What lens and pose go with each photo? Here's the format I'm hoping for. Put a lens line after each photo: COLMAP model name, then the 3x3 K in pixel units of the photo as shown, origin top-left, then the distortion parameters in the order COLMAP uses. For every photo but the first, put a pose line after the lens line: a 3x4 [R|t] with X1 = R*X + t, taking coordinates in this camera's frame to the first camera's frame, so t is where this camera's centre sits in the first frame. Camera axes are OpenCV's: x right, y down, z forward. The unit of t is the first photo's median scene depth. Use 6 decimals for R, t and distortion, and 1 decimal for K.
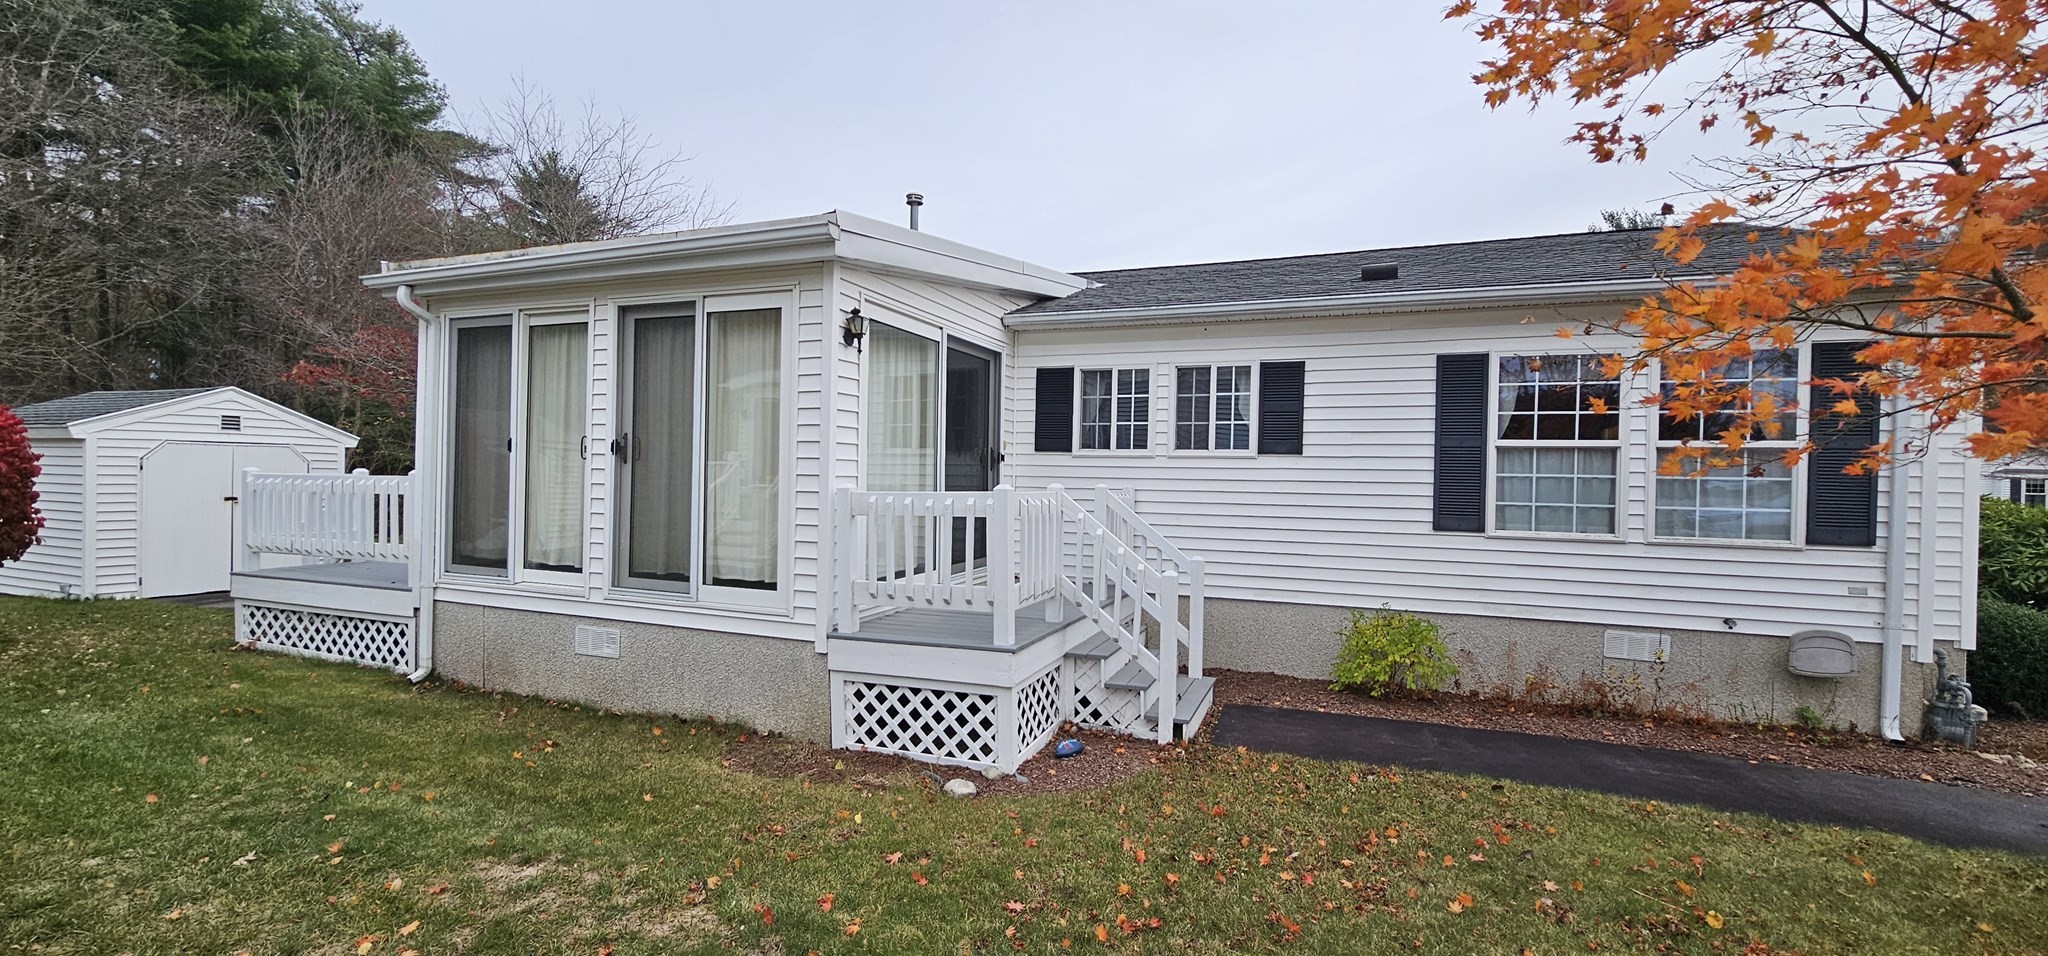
lens RADIAL K [[834.5, 0, 1024.0], [0, 834.5, 478.0], [0, 0, 1]] dist [-0.001787, -0.000314]
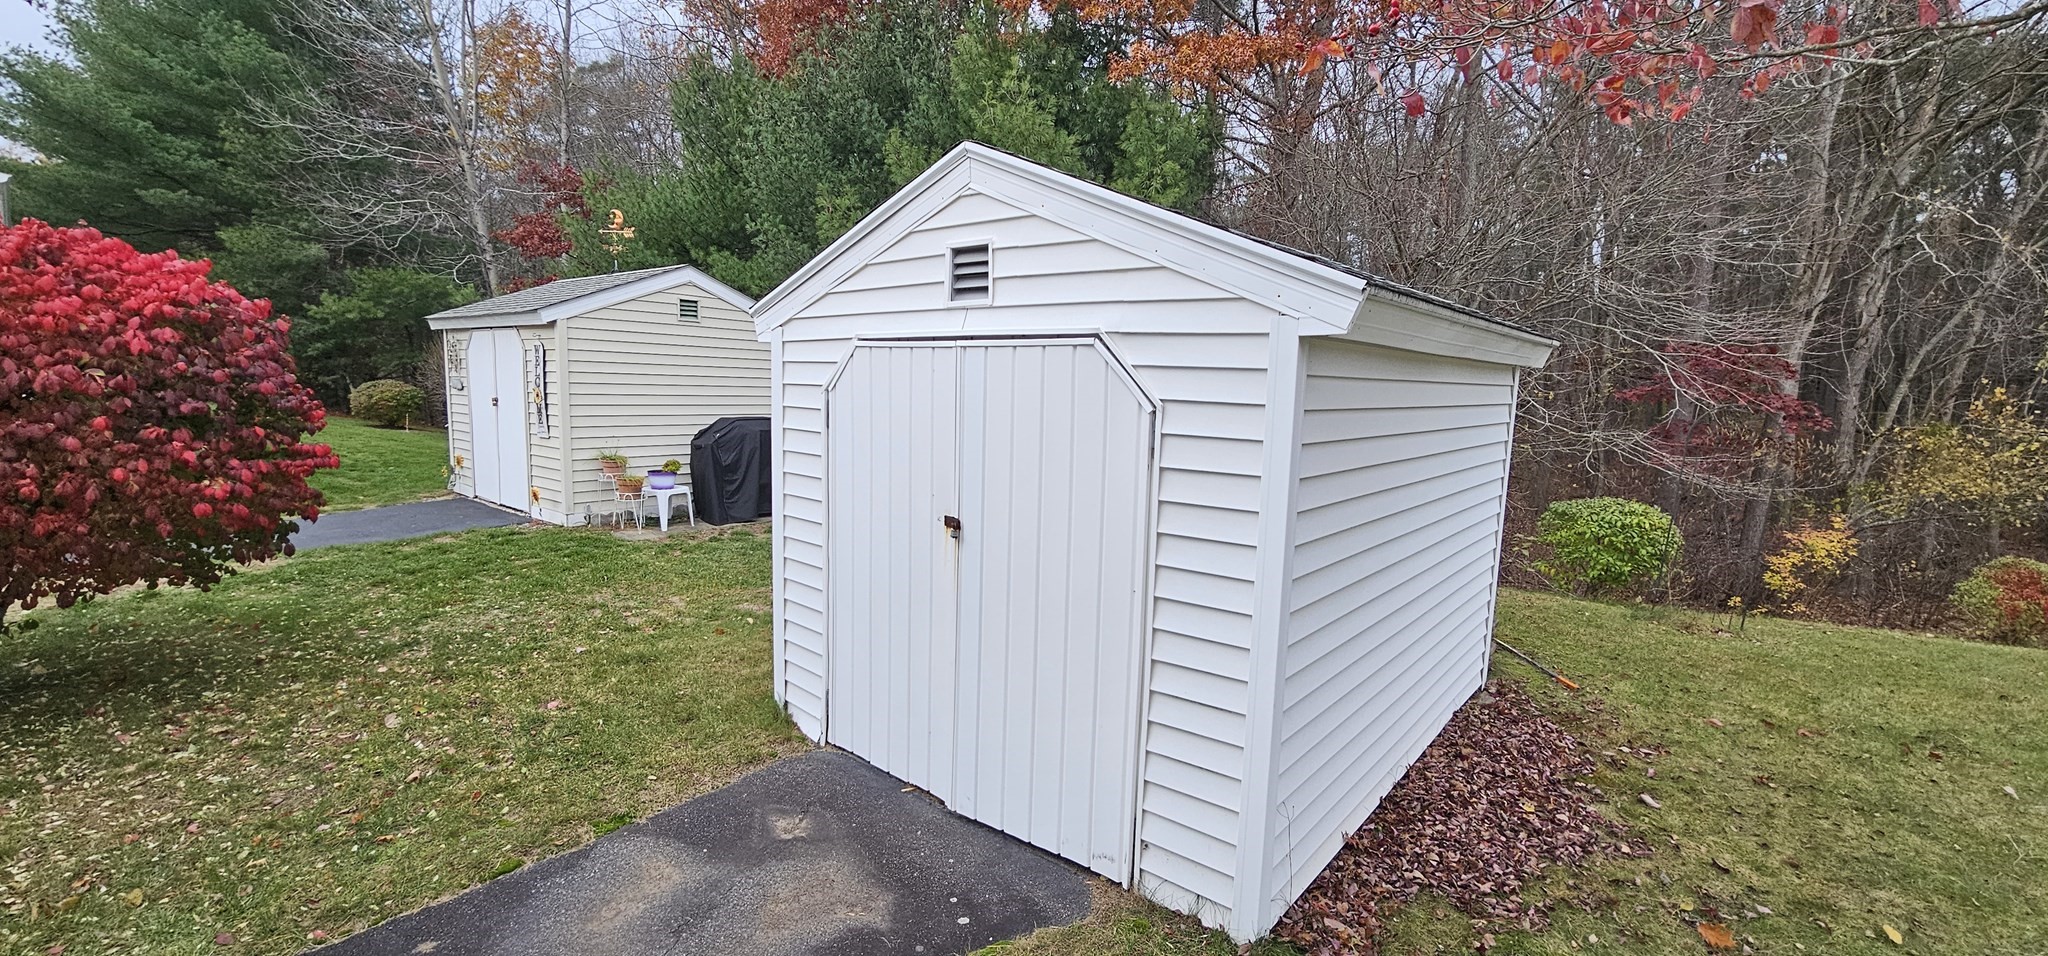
lens RADIAL K [[834.5, 0, 1024.0], [0, 834.5, 478.0], [0, 0, 1]] dist [-0.001787, -0.000314]
pose [[-0.315330, 0.080645, -0.945549, -0.670483], [-0.035317, 0.994695, 0.096614, -0.022016], [0.948325, 0.063860, -0.310809, 1.115468]]
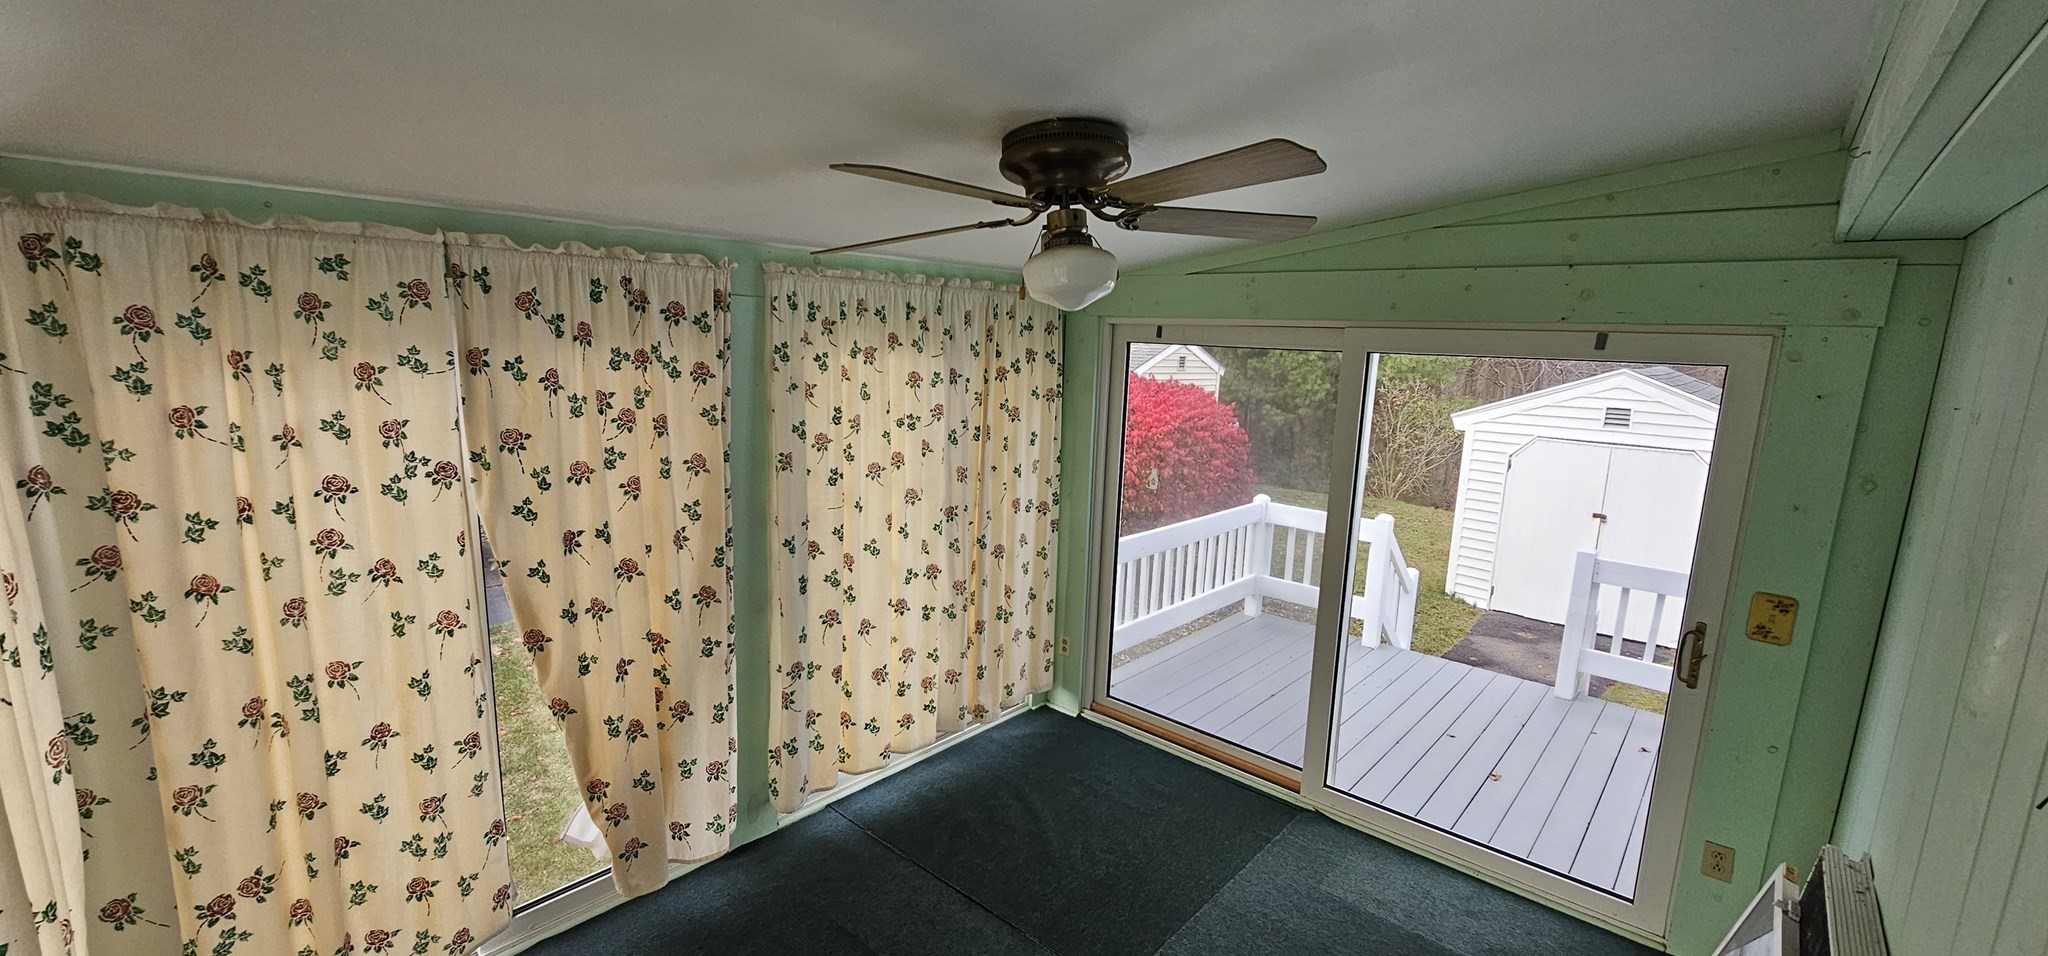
lens RADIAL K [[834.5, 0, 1024.0], [0, 834.5, 478.0], [0, 0, 1]] dist [-0.001787, -0.000314]
pose [[-0.348717, 0.127309, -0.928541, -0.062074], [-0.046361, 0.987175, 0.152759, -0.101958], [0.936081, 0.096318, -0.338343, 0.758837]]
